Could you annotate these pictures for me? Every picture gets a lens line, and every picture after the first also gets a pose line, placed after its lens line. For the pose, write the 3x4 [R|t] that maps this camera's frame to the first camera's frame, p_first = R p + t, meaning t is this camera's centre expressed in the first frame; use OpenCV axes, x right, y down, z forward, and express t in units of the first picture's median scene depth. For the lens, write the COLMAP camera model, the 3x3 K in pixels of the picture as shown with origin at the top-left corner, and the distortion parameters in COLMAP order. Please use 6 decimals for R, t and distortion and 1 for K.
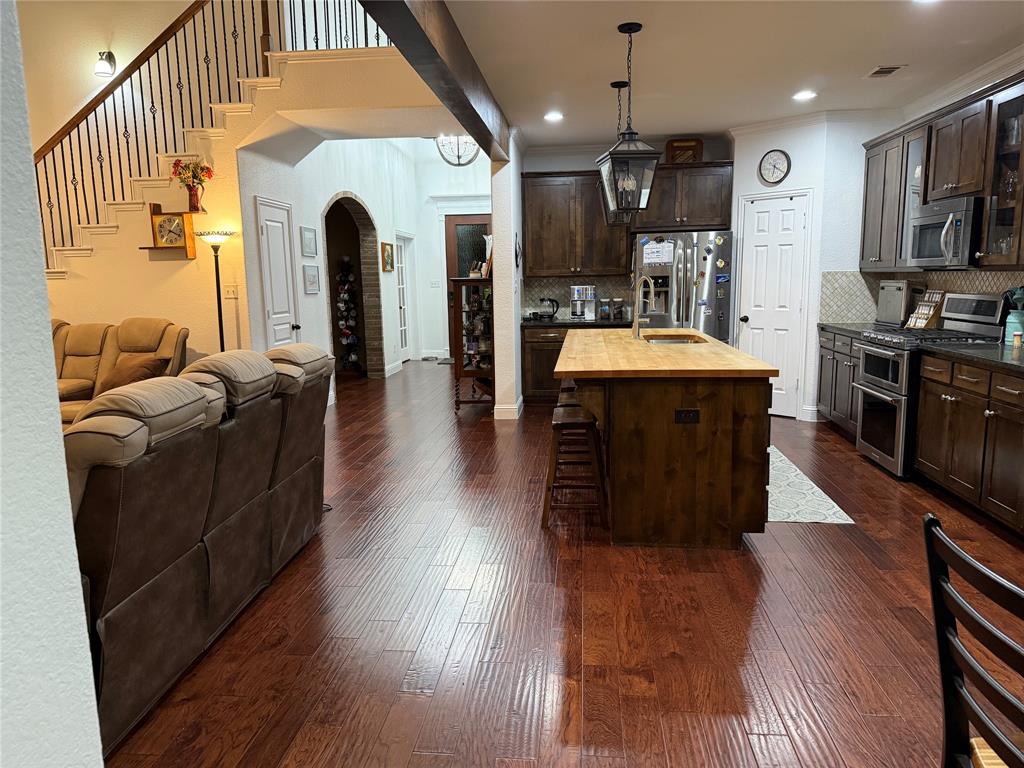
lens RADIAL K [[720.9, 0, 514.6], [0, 720.9, 391.1], [0, 0, 1]] dist [0.057168, -0.065816]
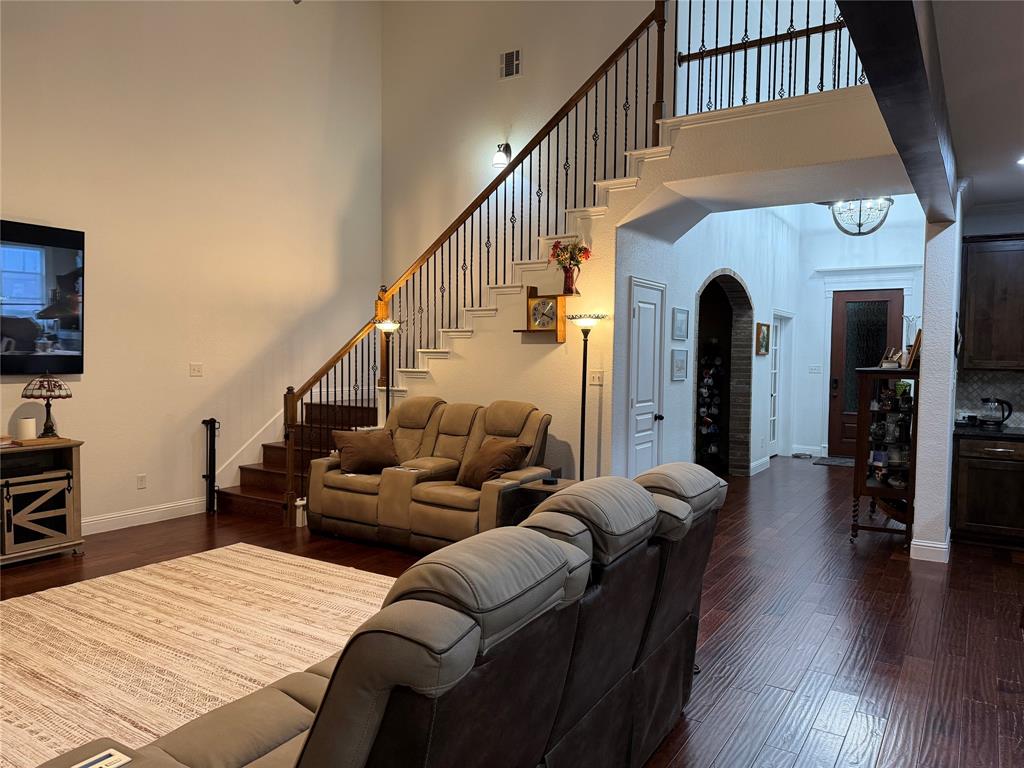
lens RADIAL K [[720.9, 0, 510.9], [0, 720.9, 382.9], [0, 0, 1]] dist [0.057168, -0.065816]
pose [[0.887937, 0.043286, -0.457924, -0.067293], [-0.096404, 0.990964, -0.093258, -0.034441], [0.449749, 0.126953, 0.884086, 0.143351]]
